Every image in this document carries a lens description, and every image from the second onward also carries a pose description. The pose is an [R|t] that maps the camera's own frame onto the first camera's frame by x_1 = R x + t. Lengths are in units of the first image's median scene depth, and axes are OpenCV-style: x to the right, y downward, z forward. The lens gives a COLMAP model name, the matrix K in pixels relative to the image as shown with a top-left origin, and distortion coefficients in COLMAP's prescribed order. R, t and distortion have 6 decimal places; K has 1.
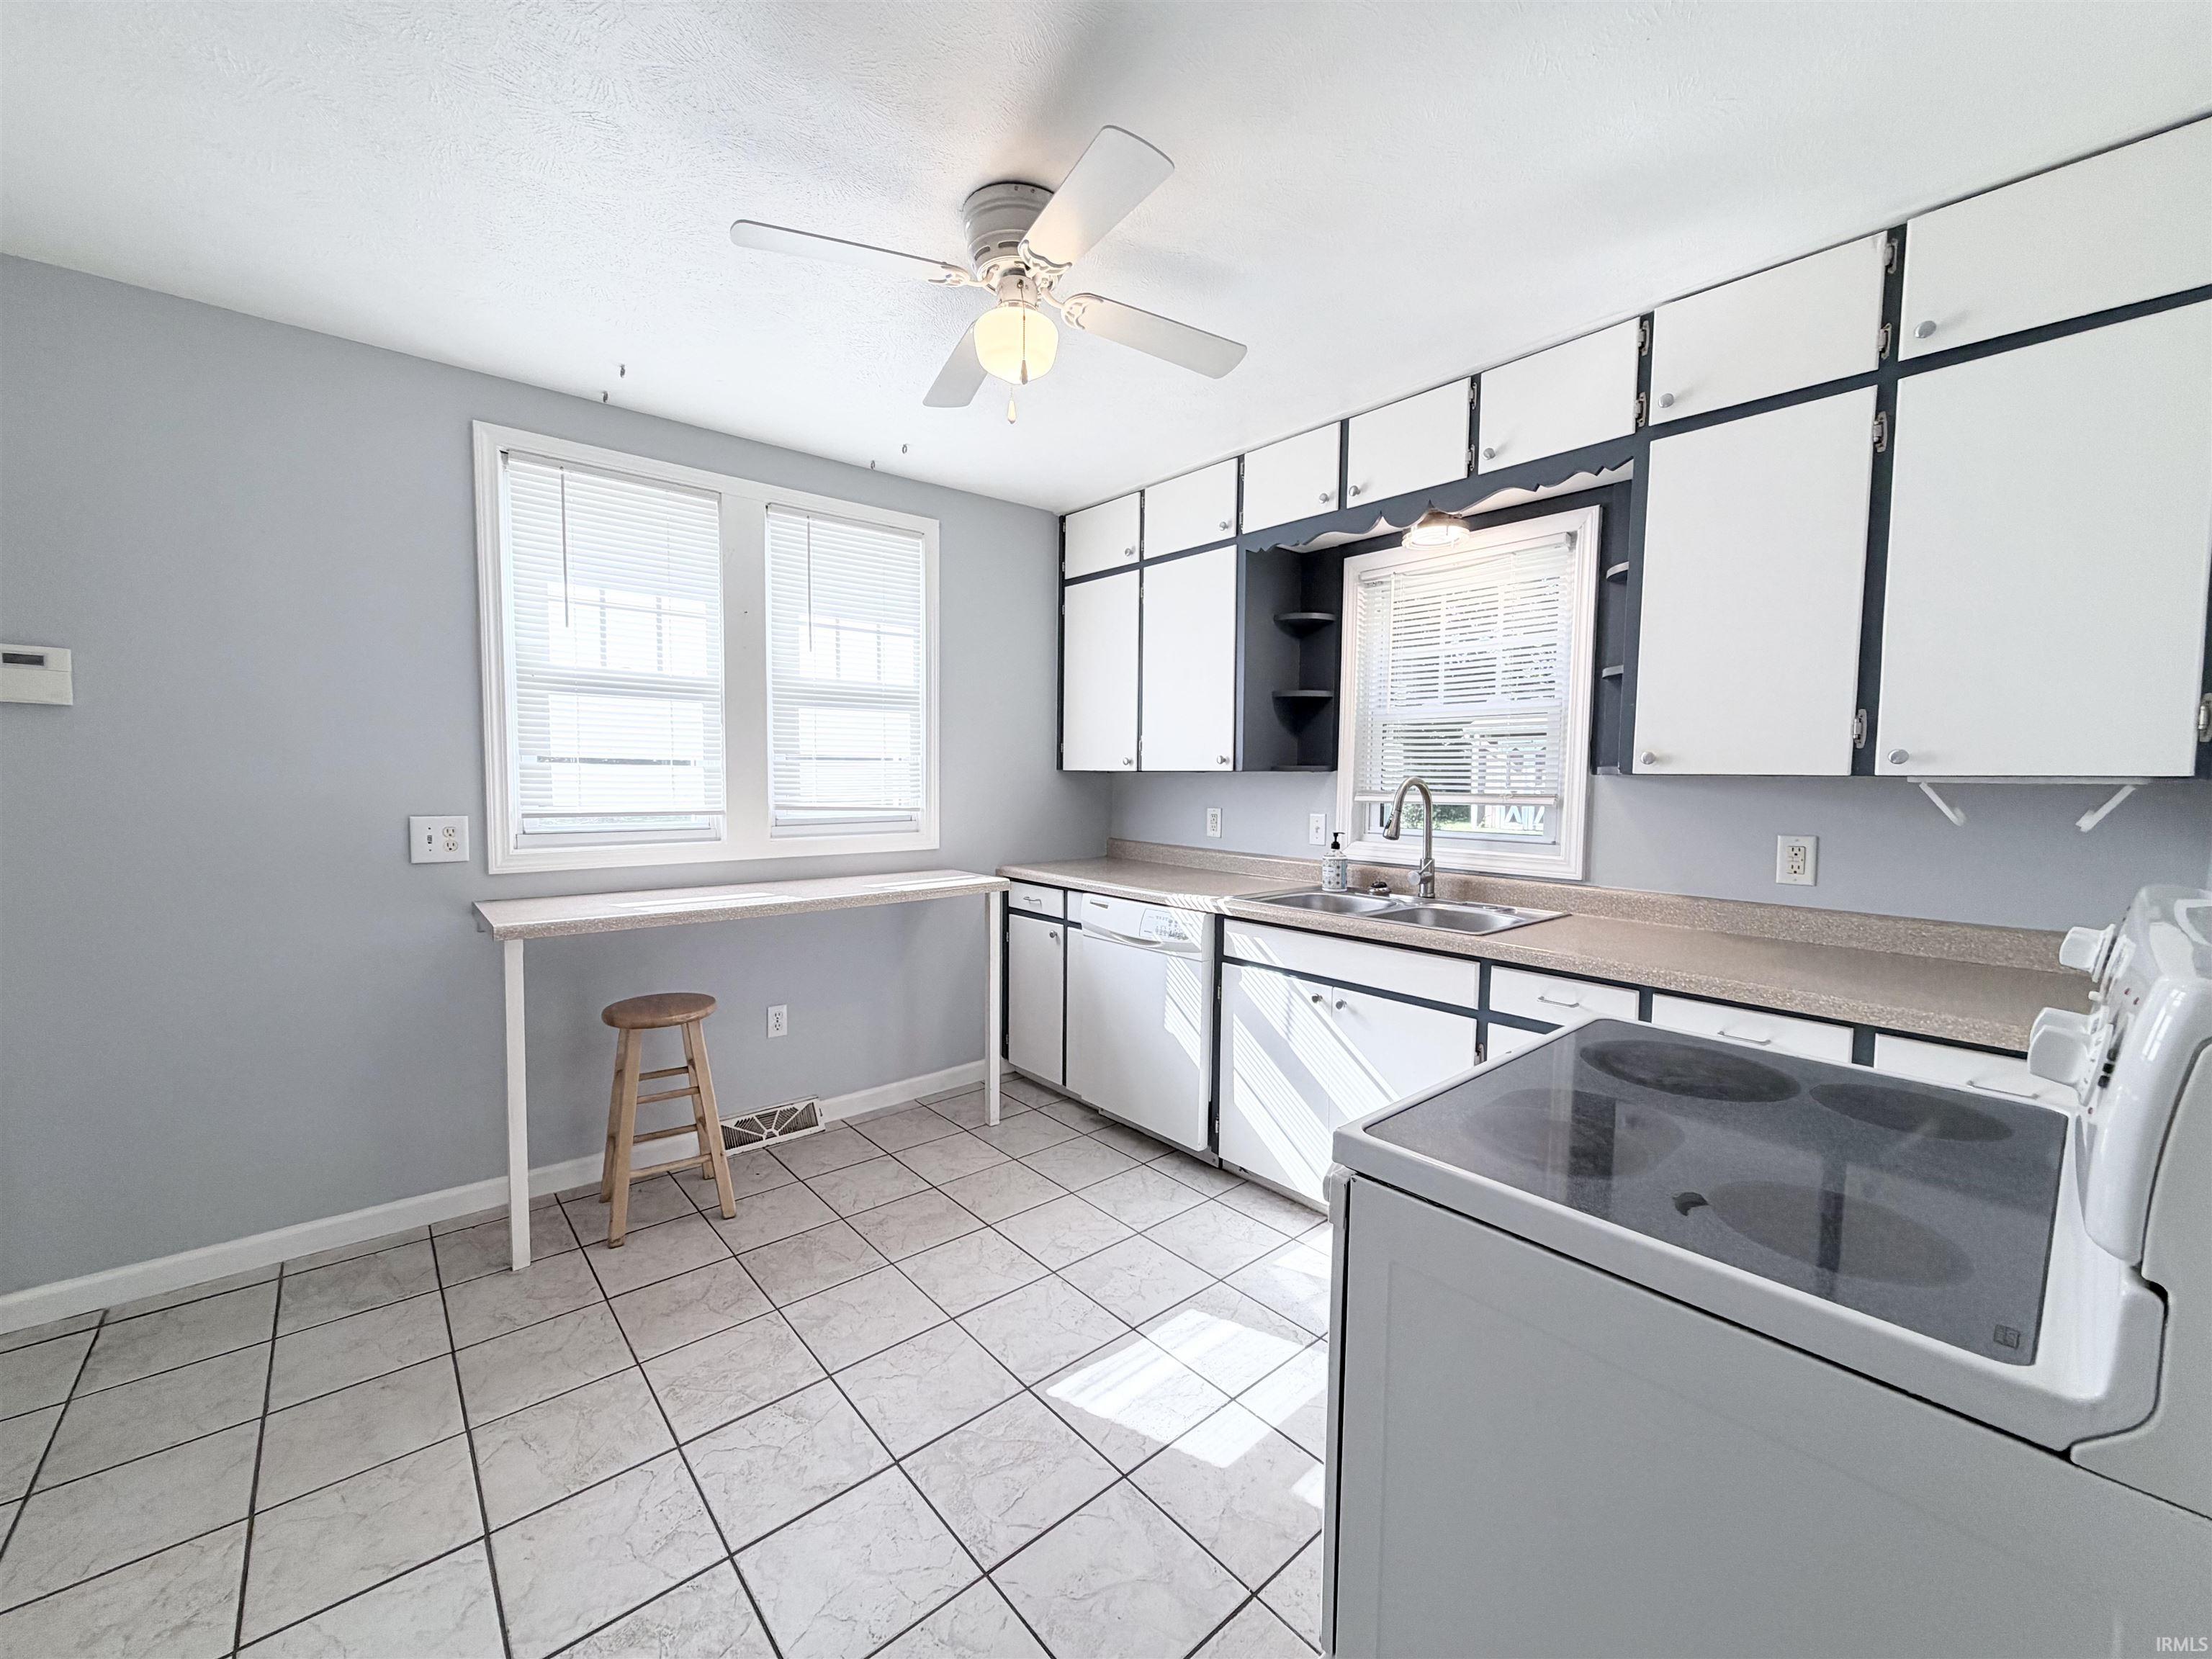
lens RADIAL K [[884.2, 0, 1090.2], [0, 884.2, 830.5], [0, 0, 1]] dist [-0.000466, 0.000547]
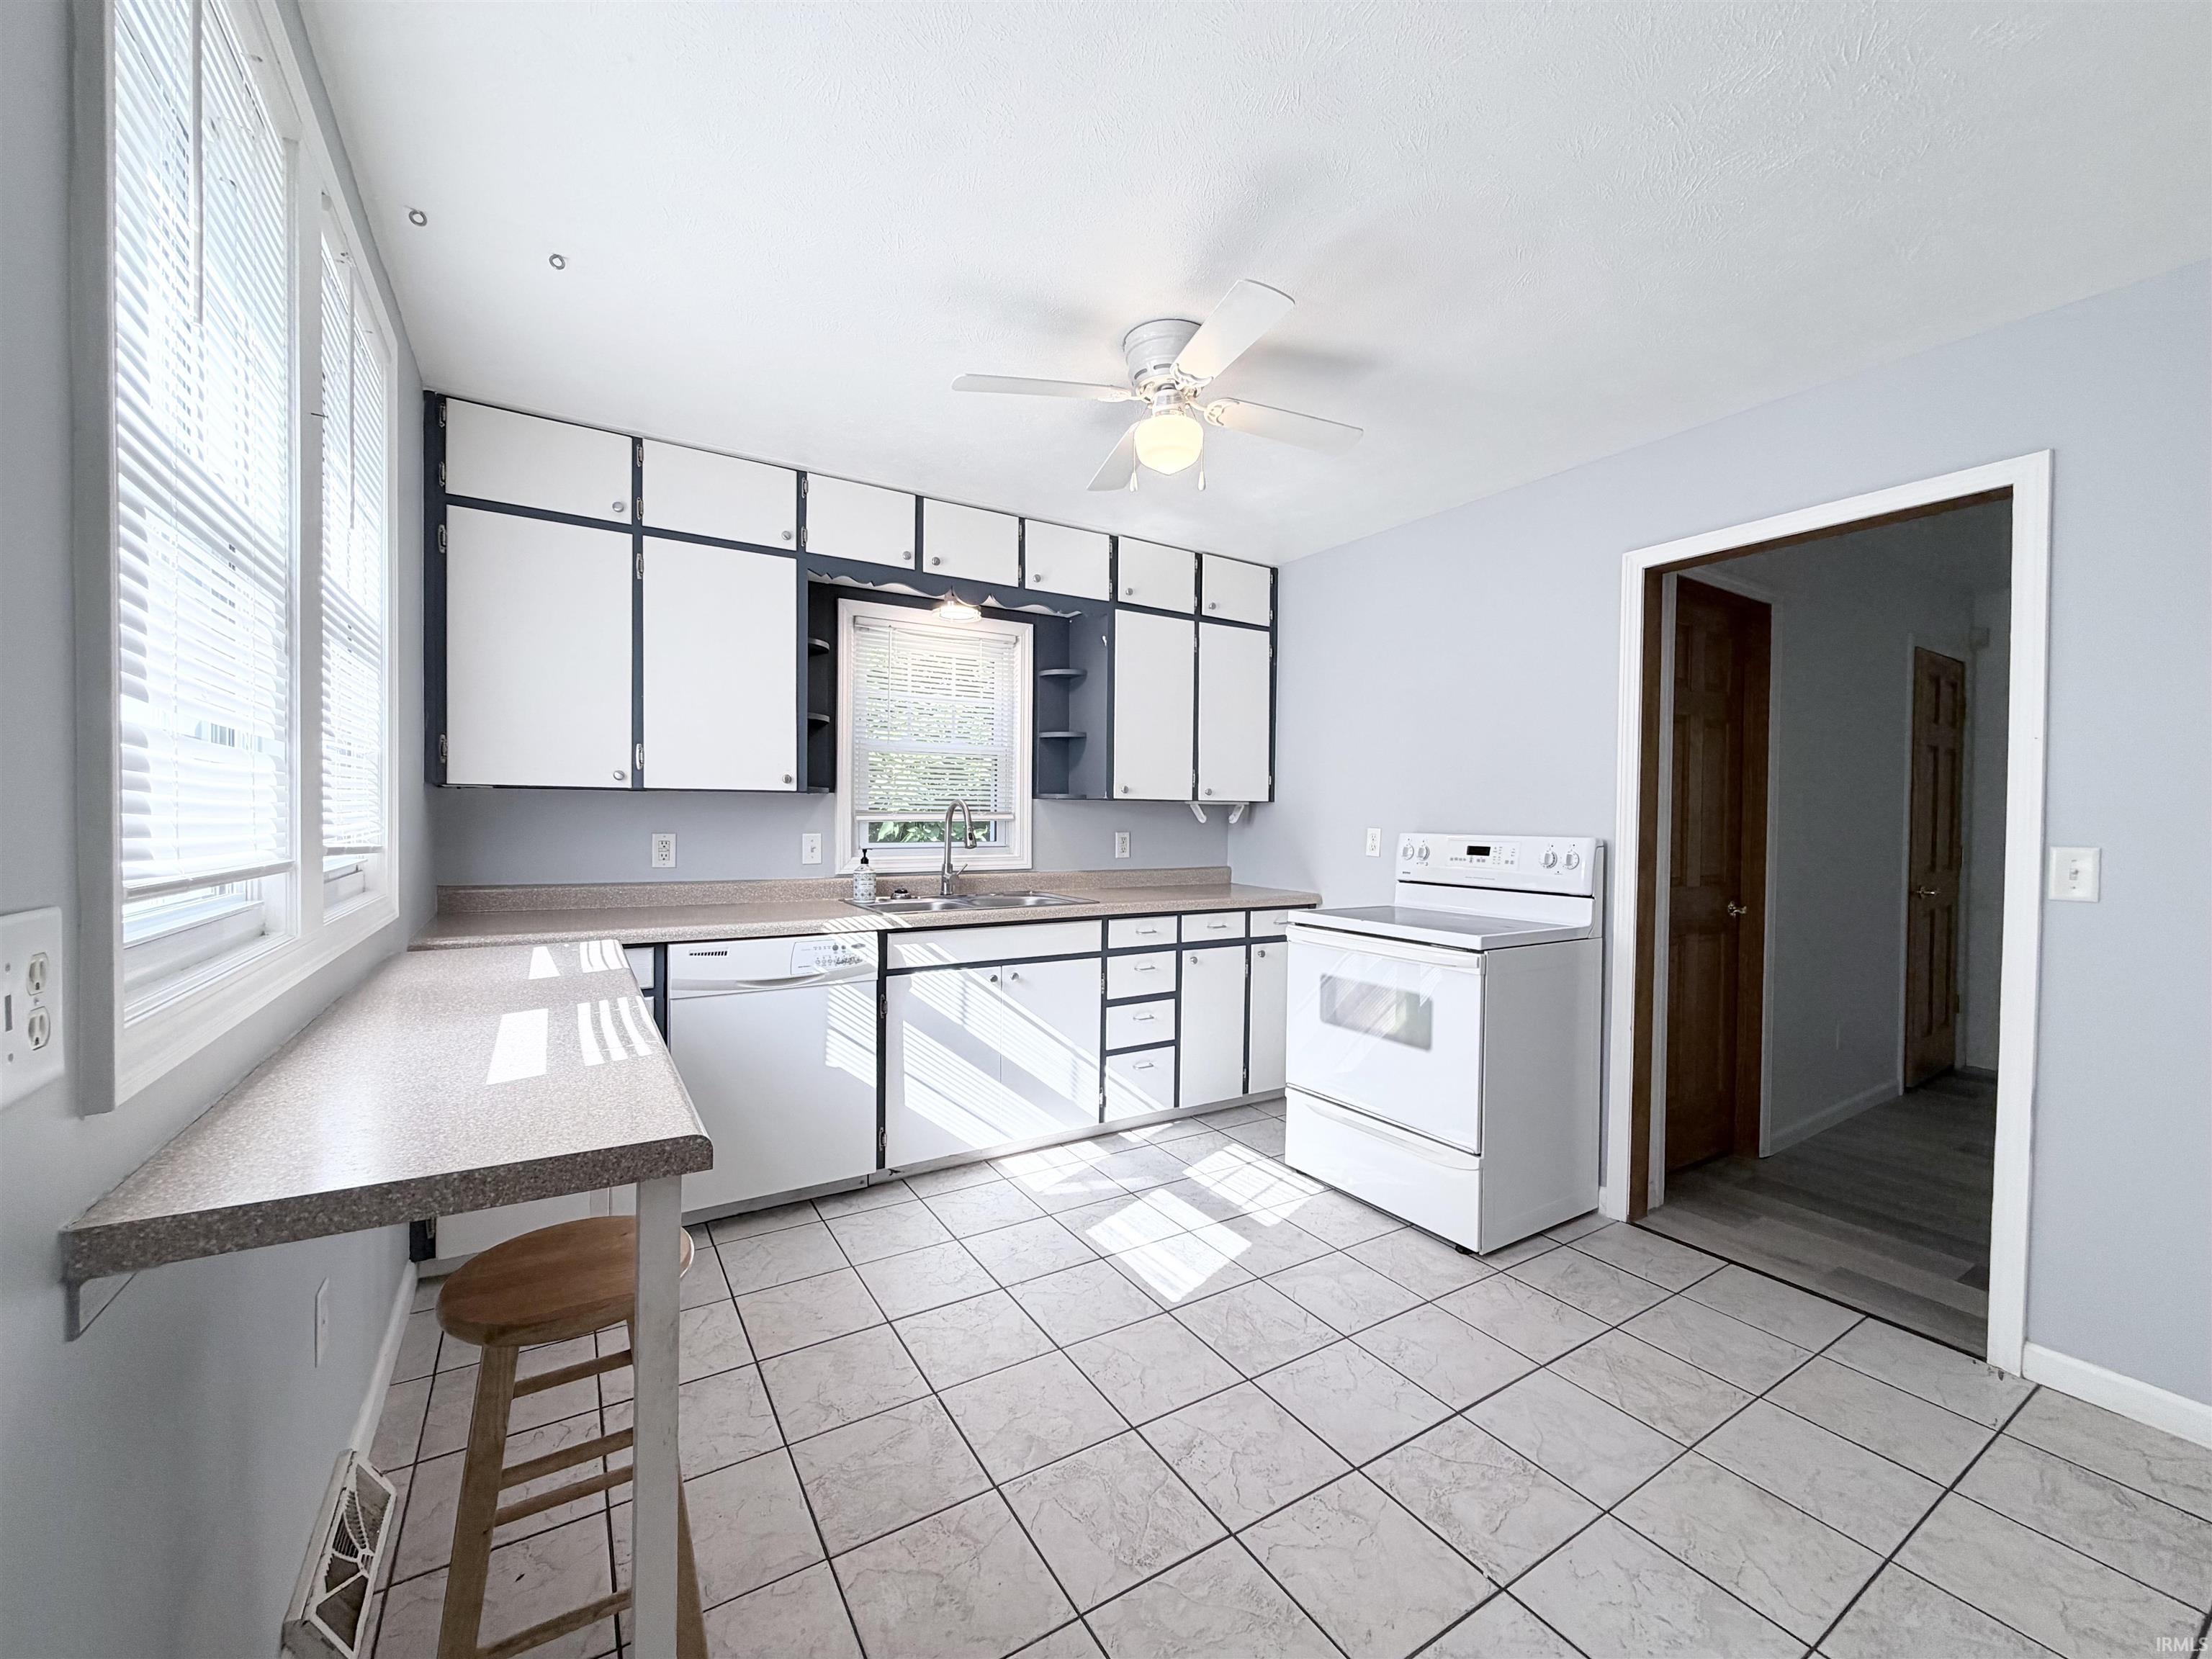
lens RADIAL K [[884.2, 0, 1110.5], [0, 884.2, 829.6], [0, 0, 1]] dist [-0.000466, 0.000547]
pose [[0.139752, -0.022410, 0.989933, -0.844748], [0.056875, 0.998275, 0.014570, -0.022544], [-0.988552, 0.054267, 0.140786, 0.597957]]
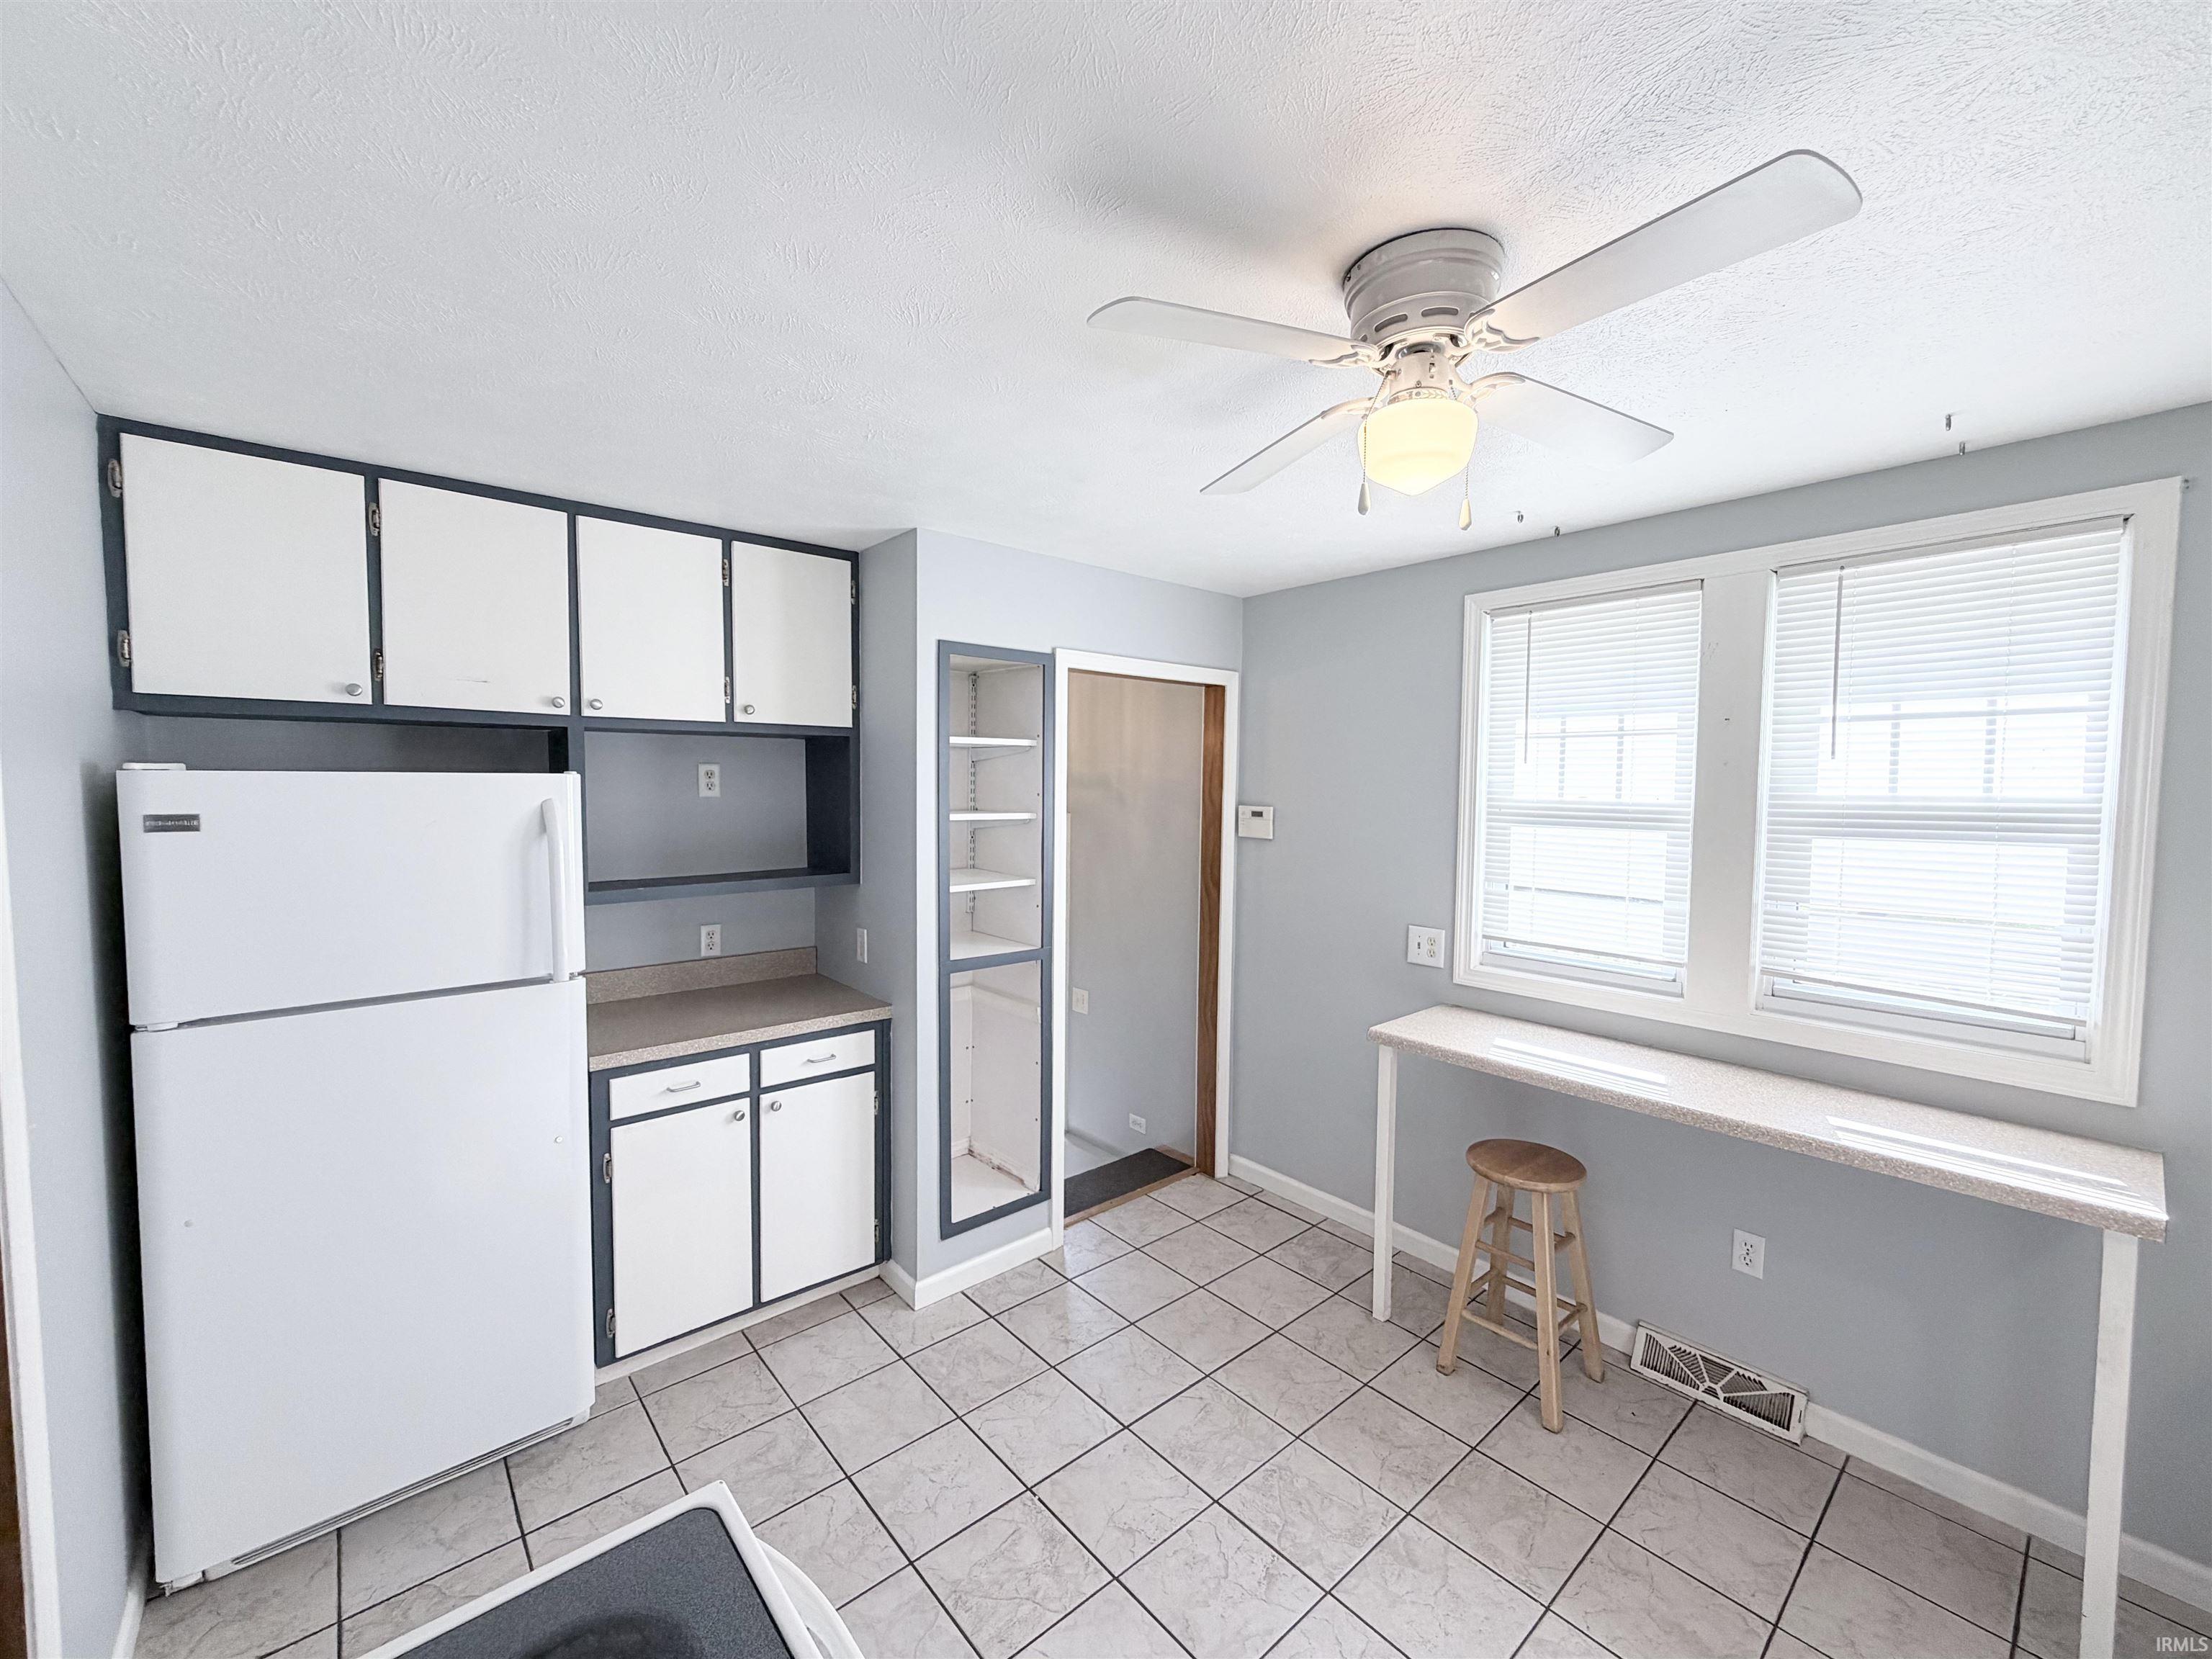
lens RADIAL K [[884.2, 0, 1101.9], [0, 884.2, 835.1], [0, 0, 1]] dist [-0.000466, 0.000547]
pose [[0.005646, 0.048645, -0.998800, 0.426263], [-0.071218, 0.996299, 0.048121, -0.153570], [0.997445, 0.070860, 0.009090, 0.481977]]
